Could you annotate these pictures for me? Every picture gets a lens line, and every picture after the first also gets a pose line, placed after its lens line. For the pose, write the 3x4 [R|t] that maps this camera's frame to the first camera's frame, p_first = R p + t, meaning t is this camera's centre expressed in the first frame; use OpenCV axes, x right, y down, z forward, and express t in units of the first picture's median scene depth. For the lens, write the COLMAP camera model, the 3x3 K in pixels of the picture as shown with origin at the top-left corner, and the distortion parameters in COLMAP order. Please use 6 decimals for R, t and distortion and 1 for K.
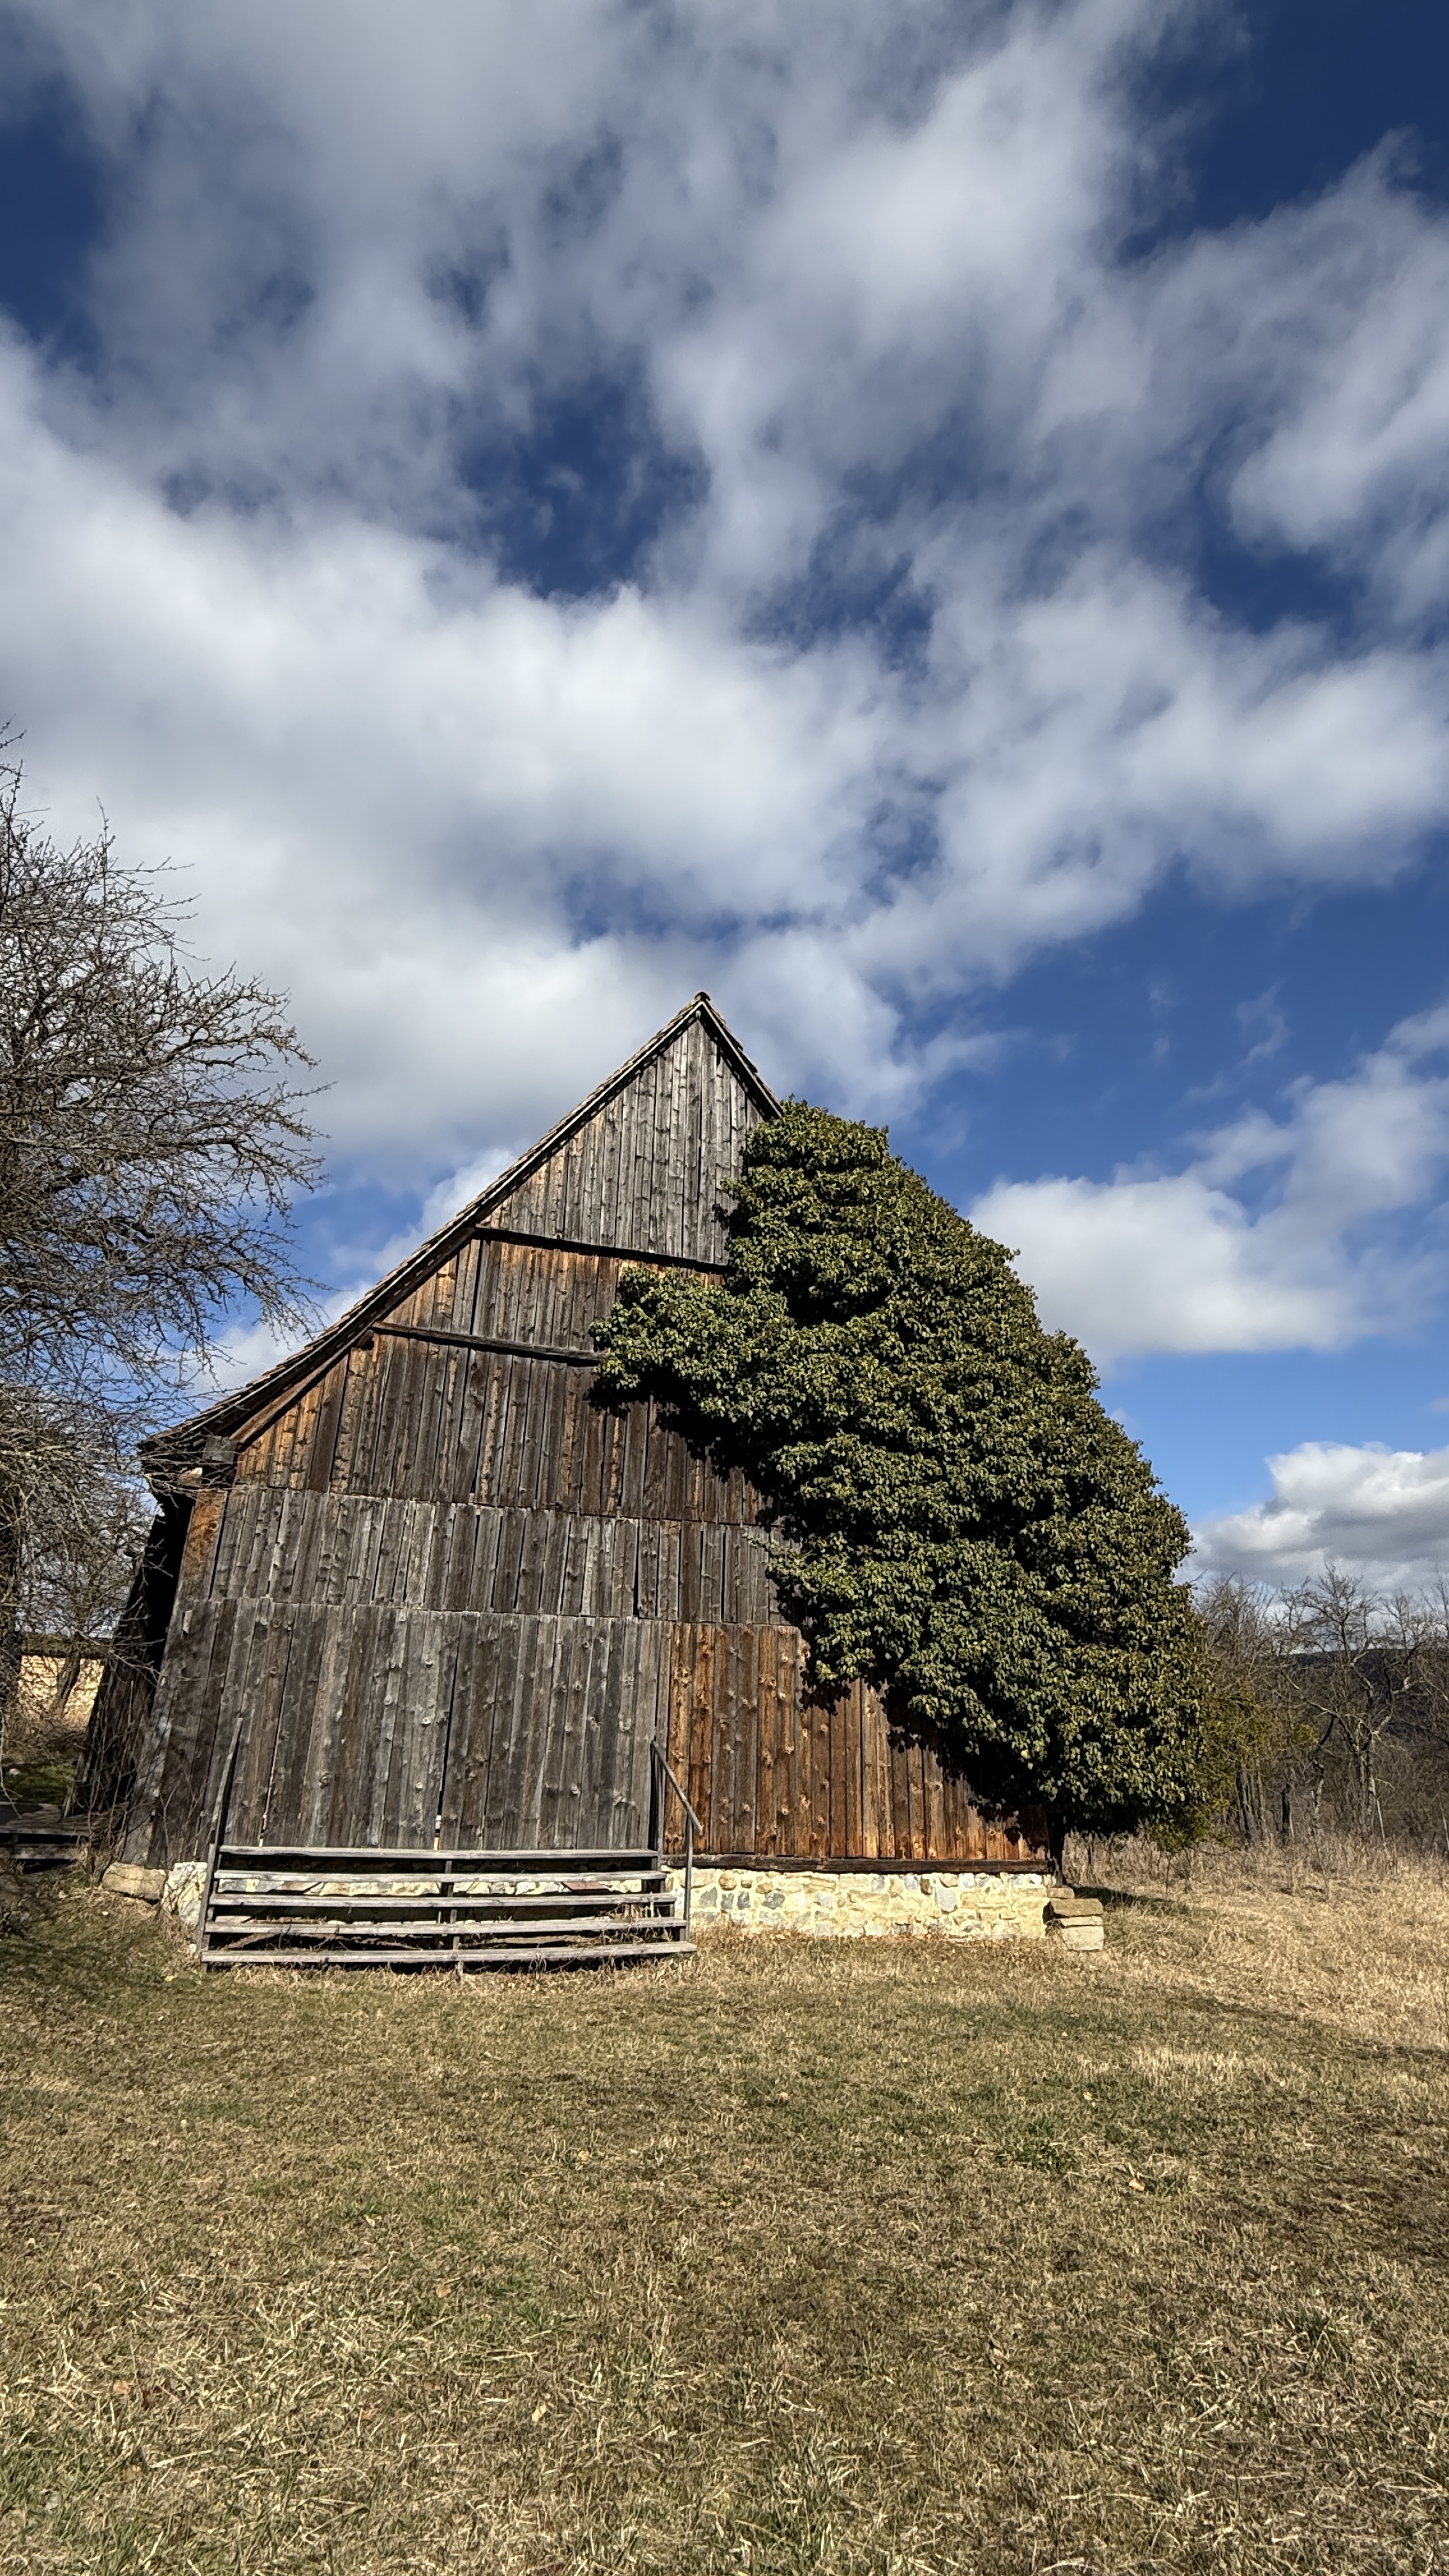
lens RADIAL K [[1344.9, 0, 724.5], [0, 1344.9, 1288.0], [0, 0, 1]] dist [0.001701, 0.000750]
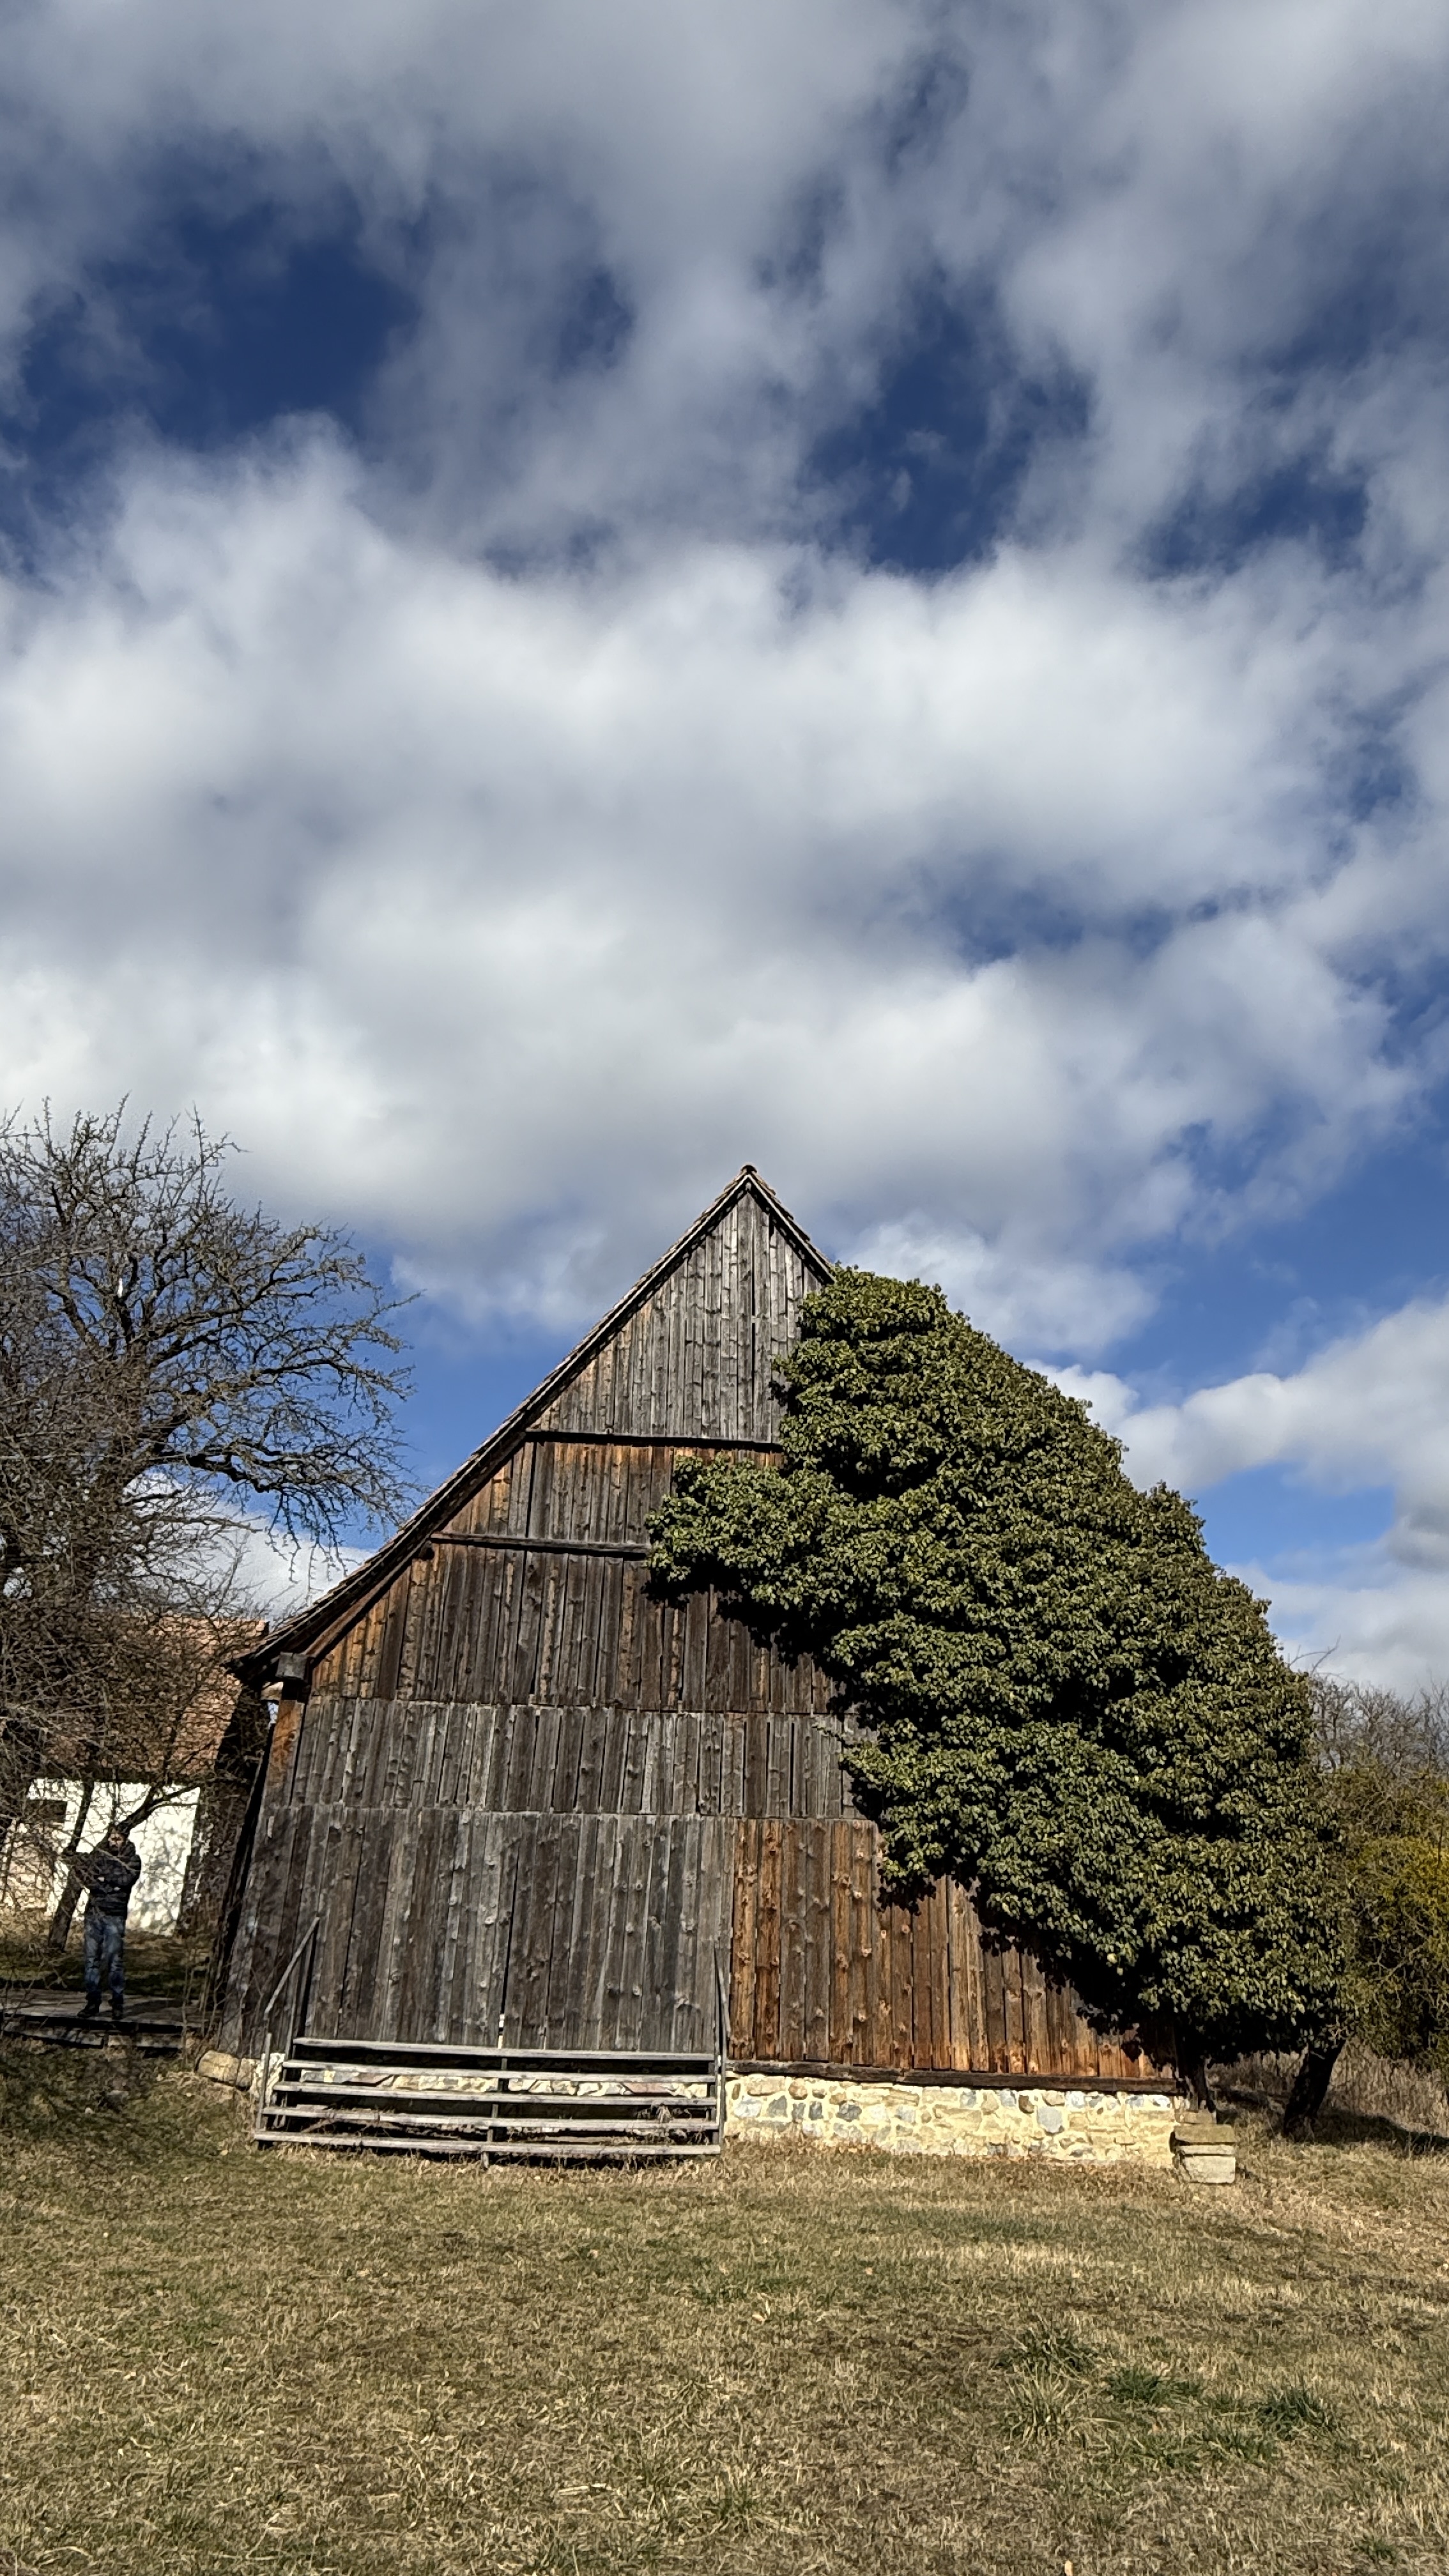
lens RADIAL K [[1626.7, 0, 724.5], [0, 1626.7, 1288.0], [0, 0, 1]] dist [0.002845, 0.000026]
pose [[0.956404, -0.105135, -0.272466, 0.316118], [0.088292, 0.993387, -0.073390, -0.050013], [0.278380, 0.046134, 0.959362, -0.160772]]
